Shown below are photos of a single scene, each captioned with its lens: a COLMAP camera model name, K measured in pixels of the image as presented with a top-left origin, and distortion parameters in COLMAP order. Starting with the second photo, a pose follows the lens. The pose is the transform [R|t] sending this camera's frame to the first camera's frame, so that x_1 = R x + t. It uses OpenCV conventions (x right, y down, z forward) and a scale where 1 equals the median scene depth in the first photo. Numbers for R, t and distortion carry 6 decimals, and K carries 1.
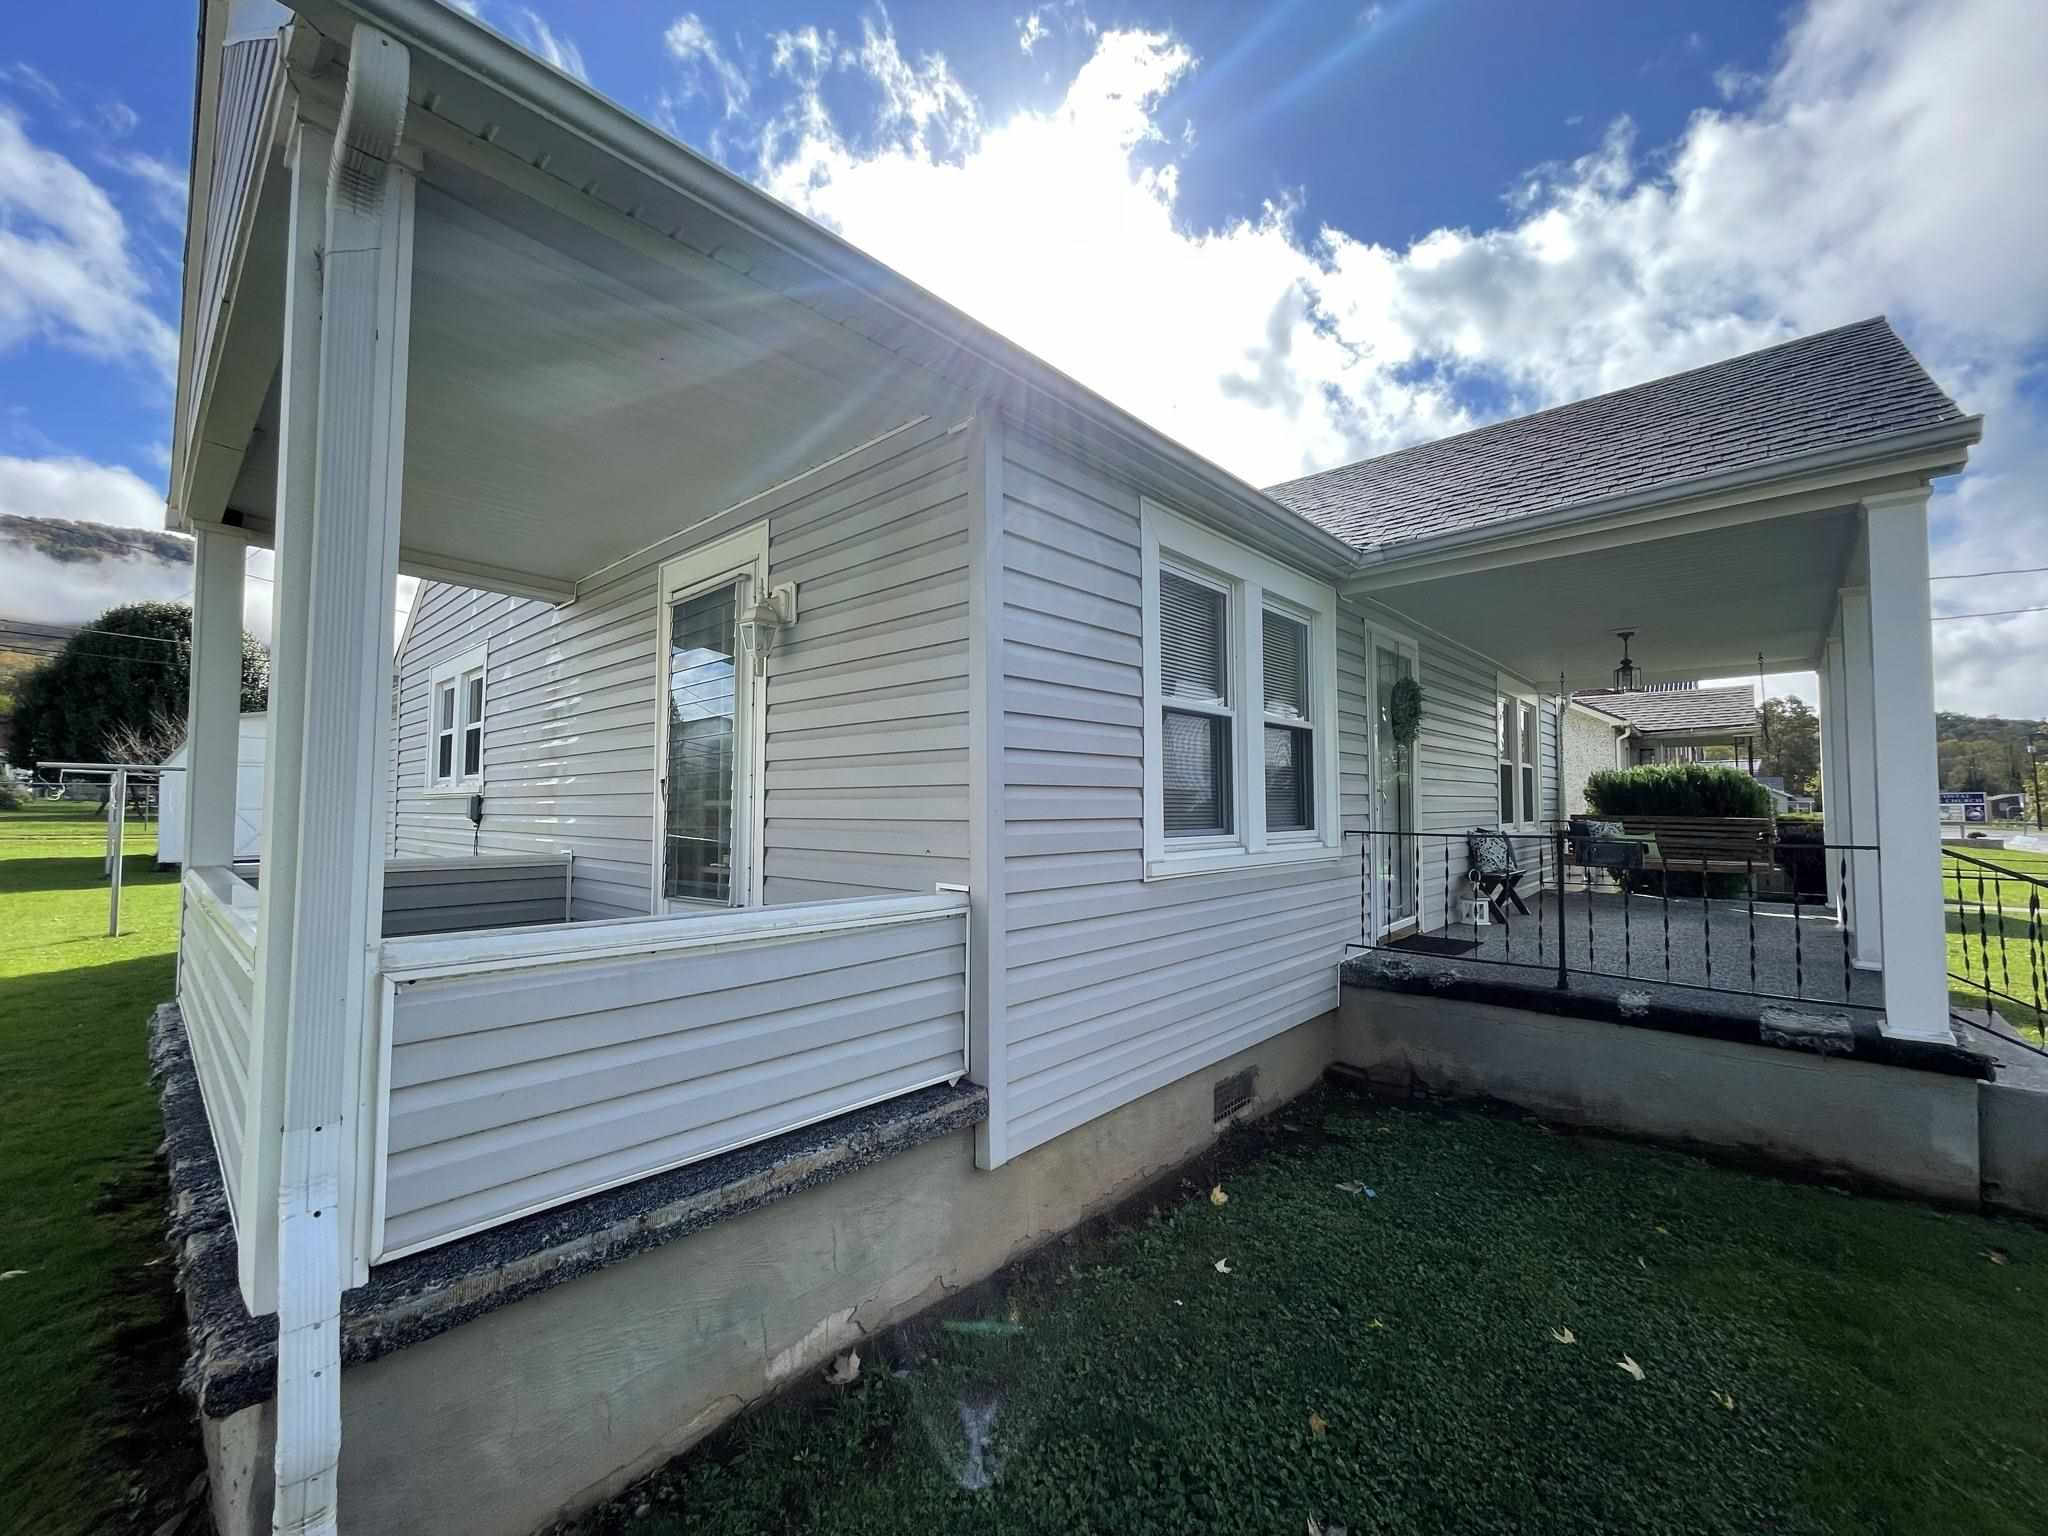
lens RADIAL K [[829.1, 0, 1003.5], [0, 829.1, 772.5], [0, 0, 1]] dist [-0.001976, 0.001529]
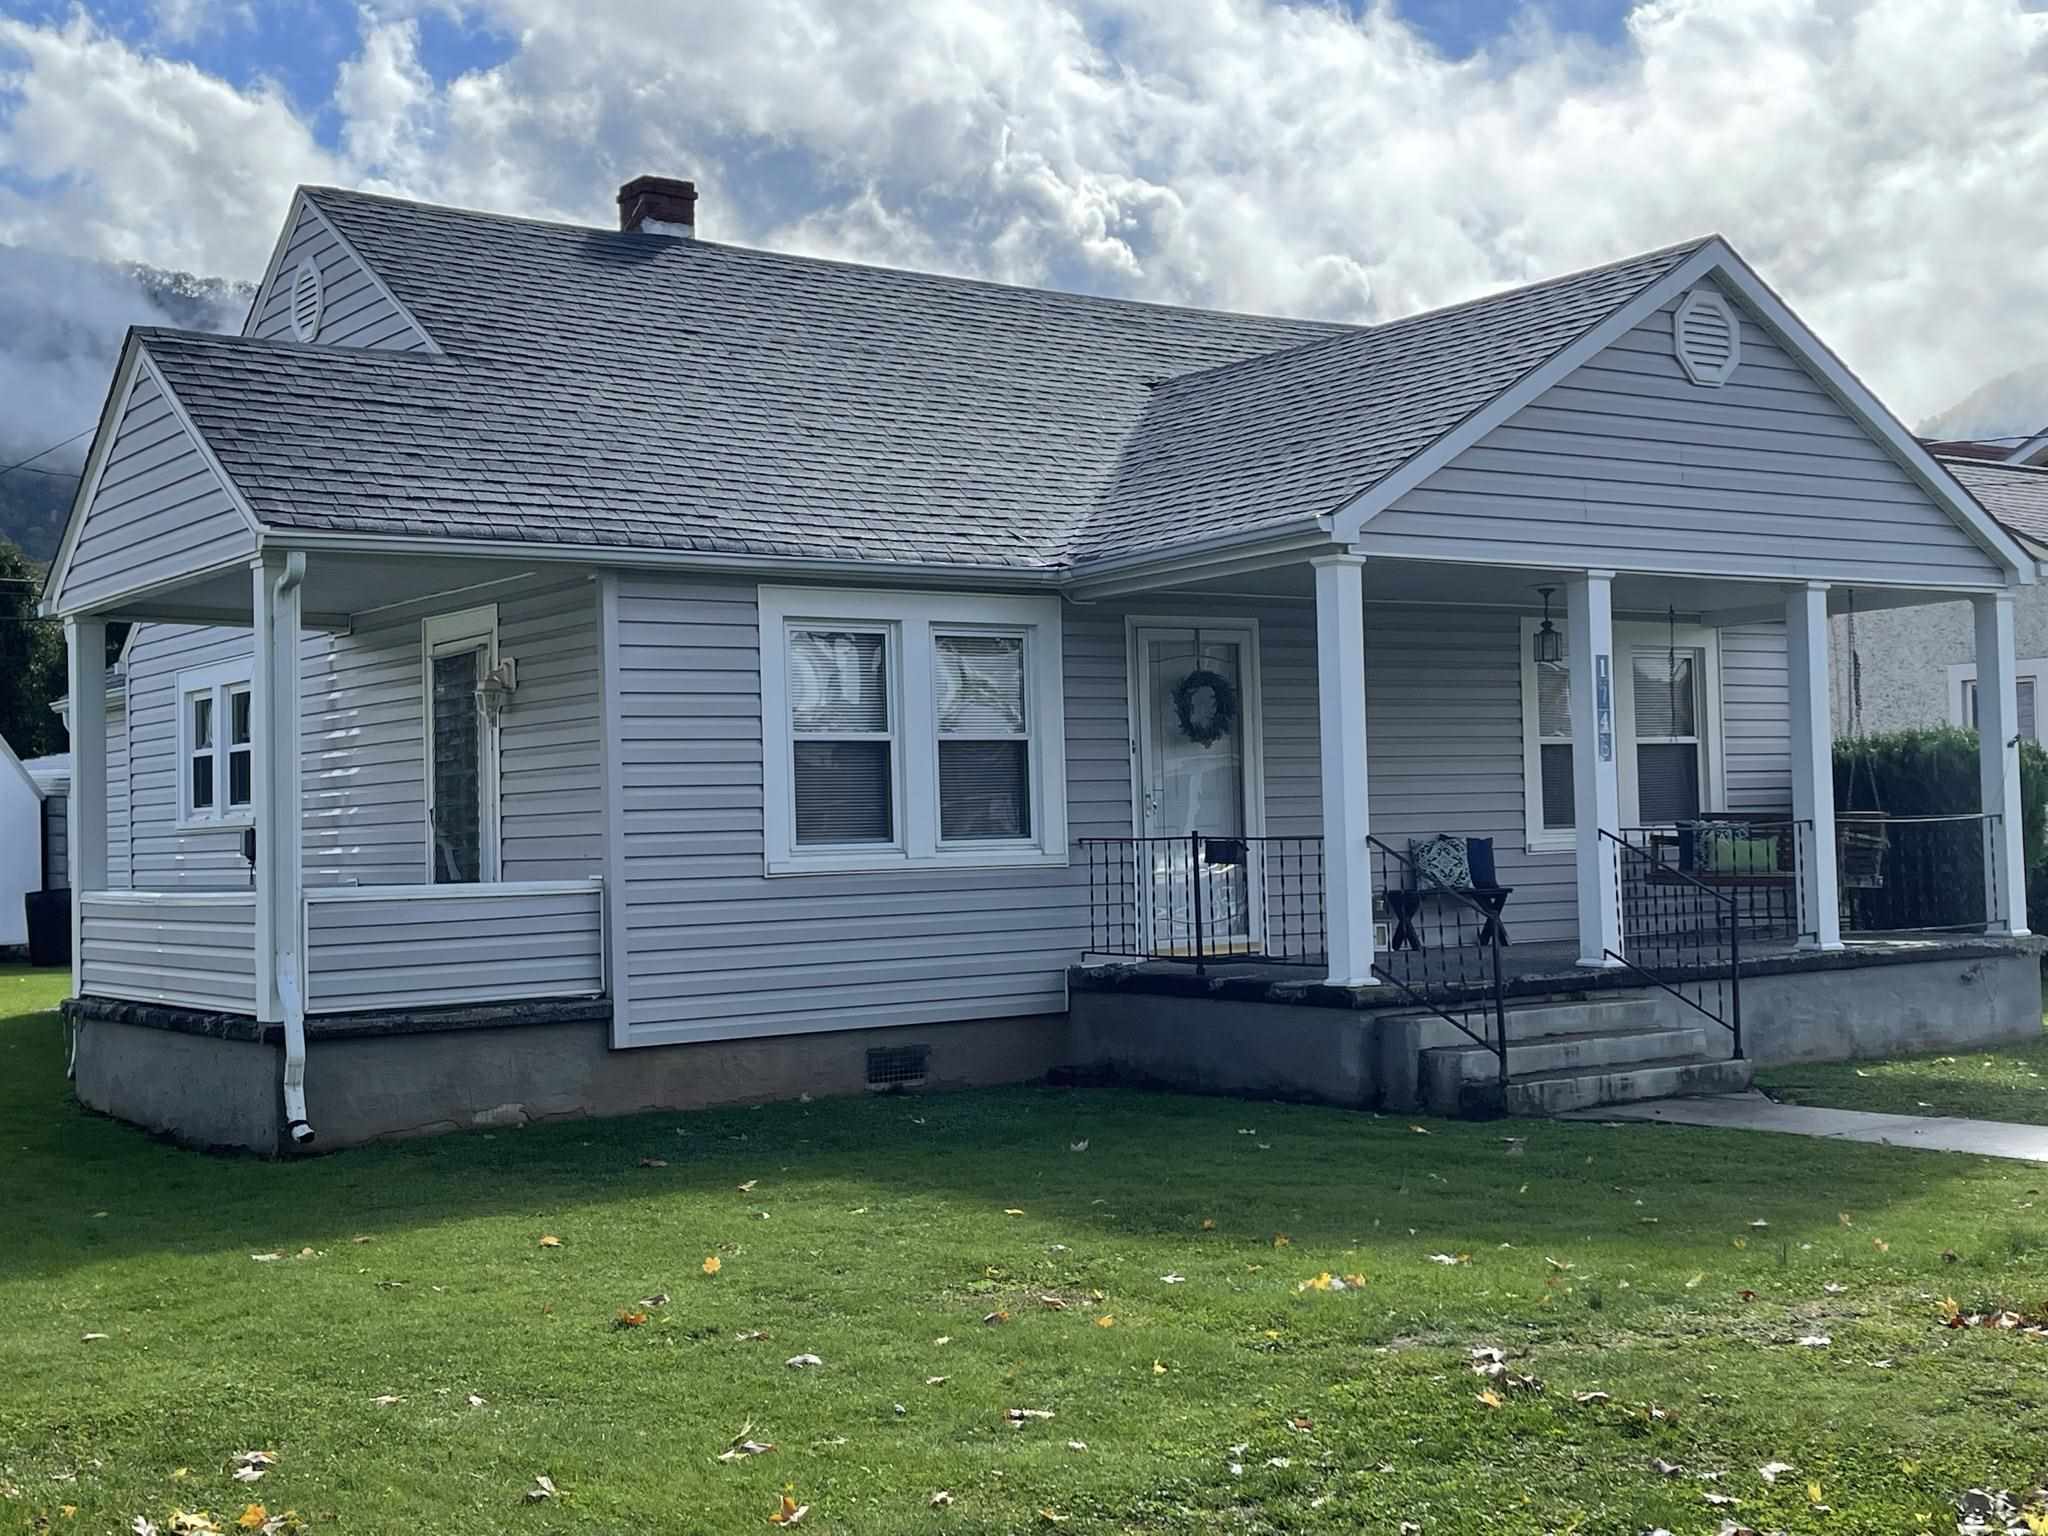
lens RADIAL K [[2597.2, 0, 1037.4], [0, 2597.2, 761.4], [0, 0, 1]] dist [0.062710, 0.000000]
pose [[0.978486, -0.033373, -0.203597, 1.214392], [0.036387, 0.999276, 0.011074, -0.070858], [0.203080, -0.018244, 0.978992, -2.501751]]
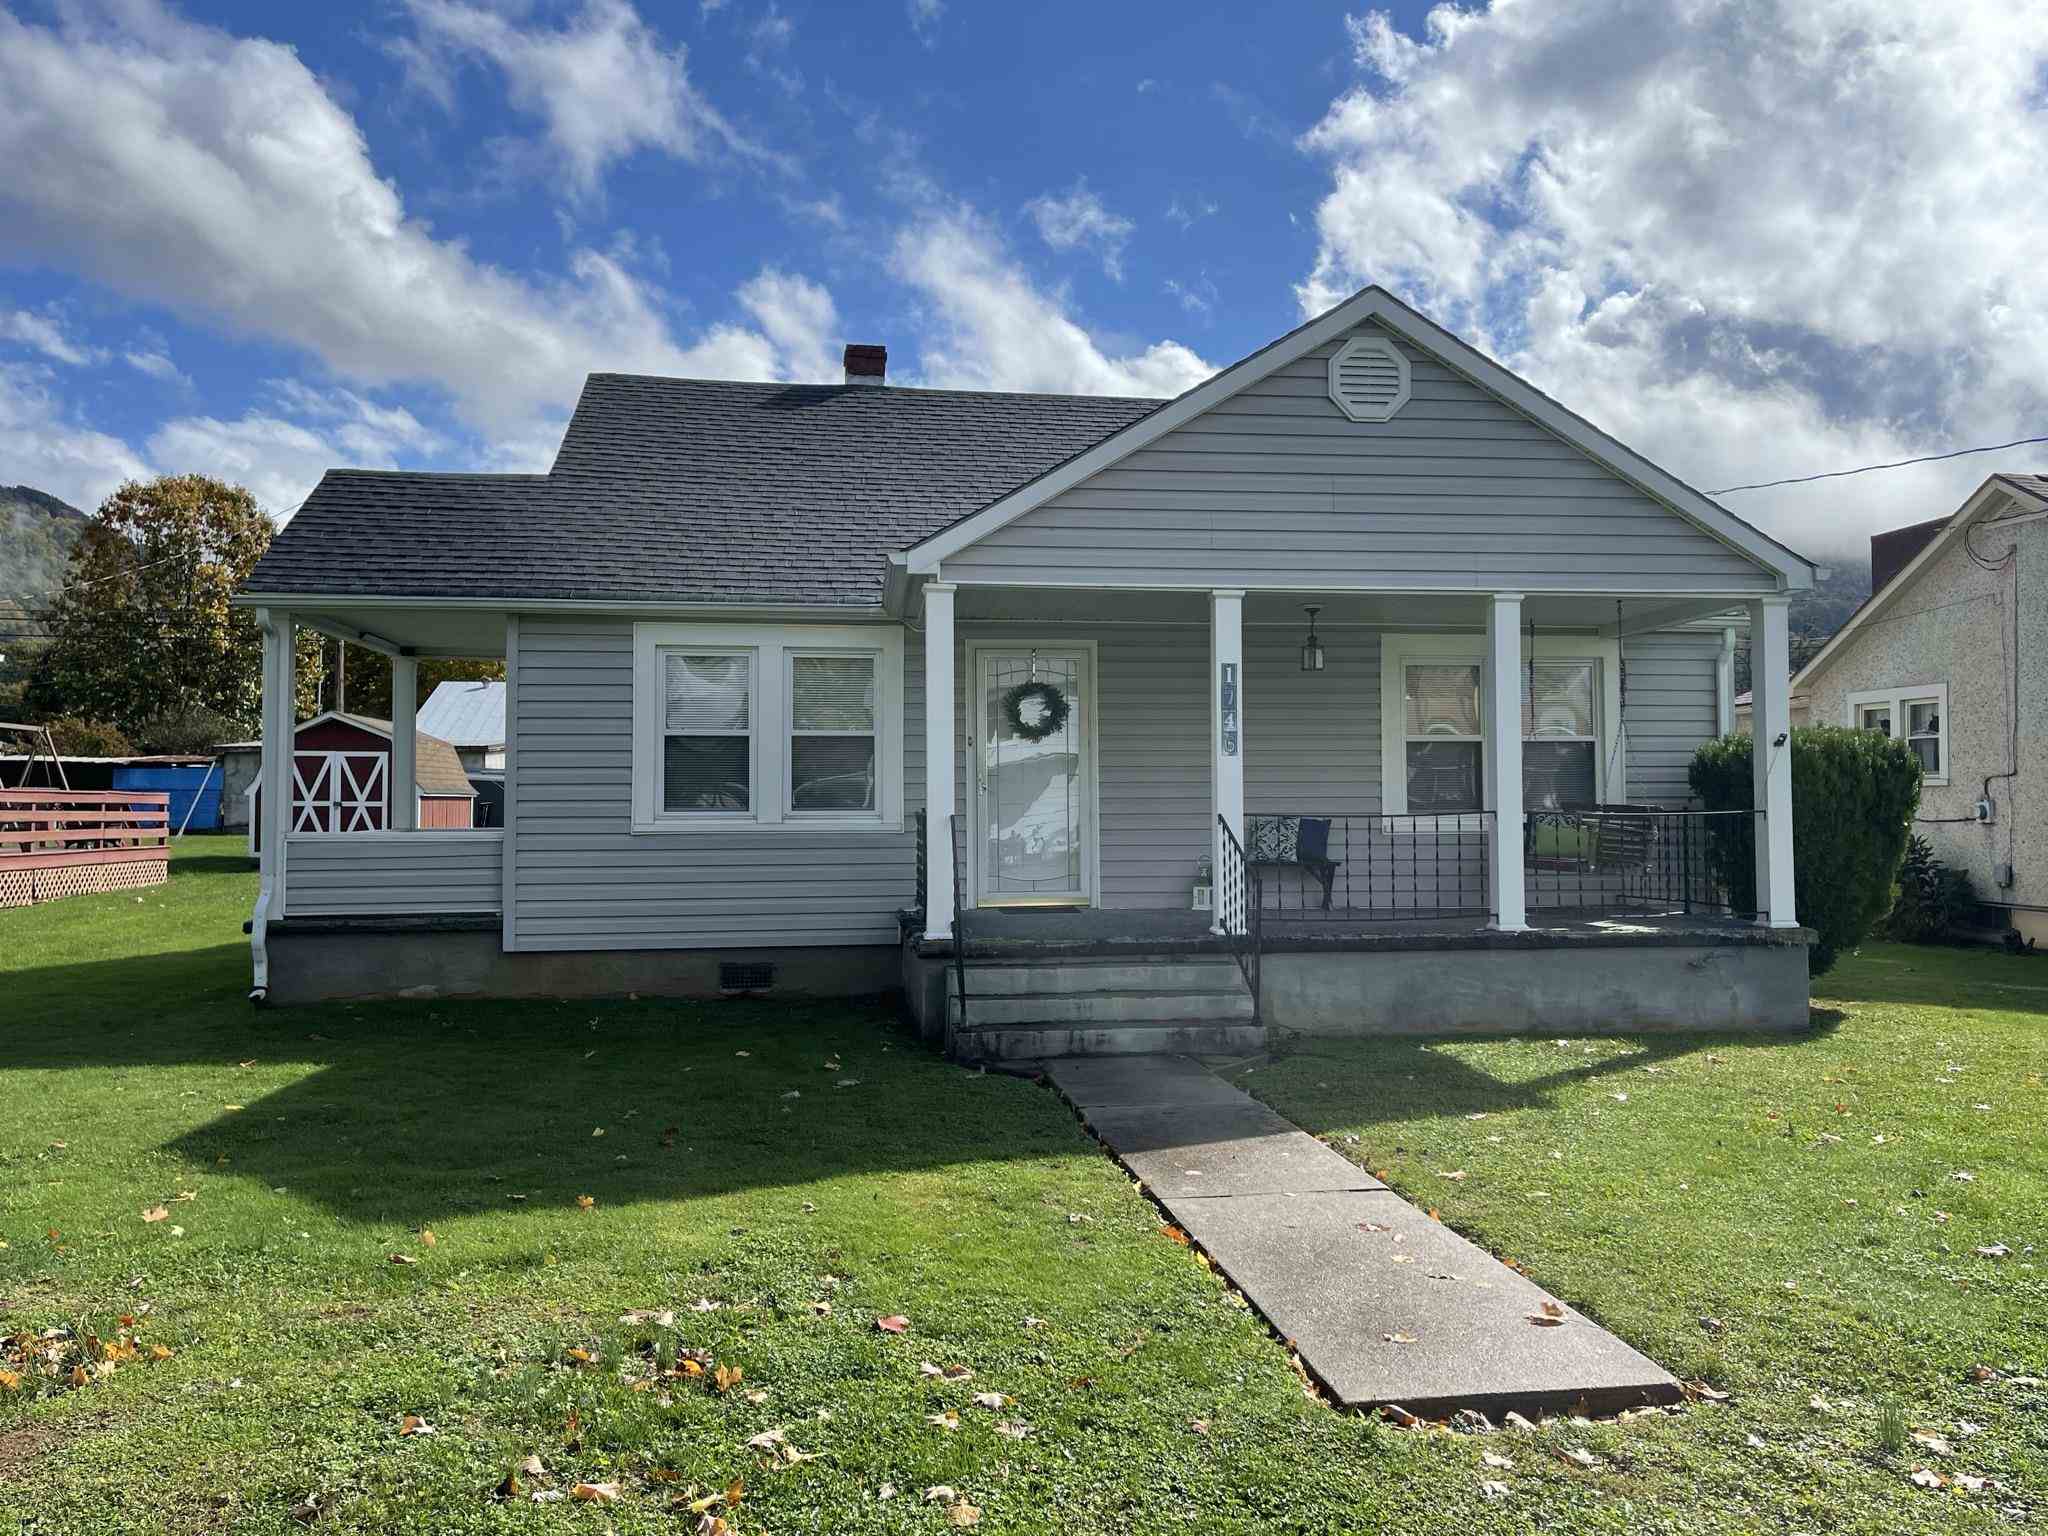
lens RADIAL K [[1628.2, 0, 1035.9], [0, 1628.2, 765.3], [0, 0, 1]] dist [0.057494, -0.030209]
pose [[0.765918, -0.021098, -0.642592, 2.670799], [0.029493, 0.999562, 0.002336, -0.003099], [0.642262, -0.020741, 0.766205, -1.006244]]
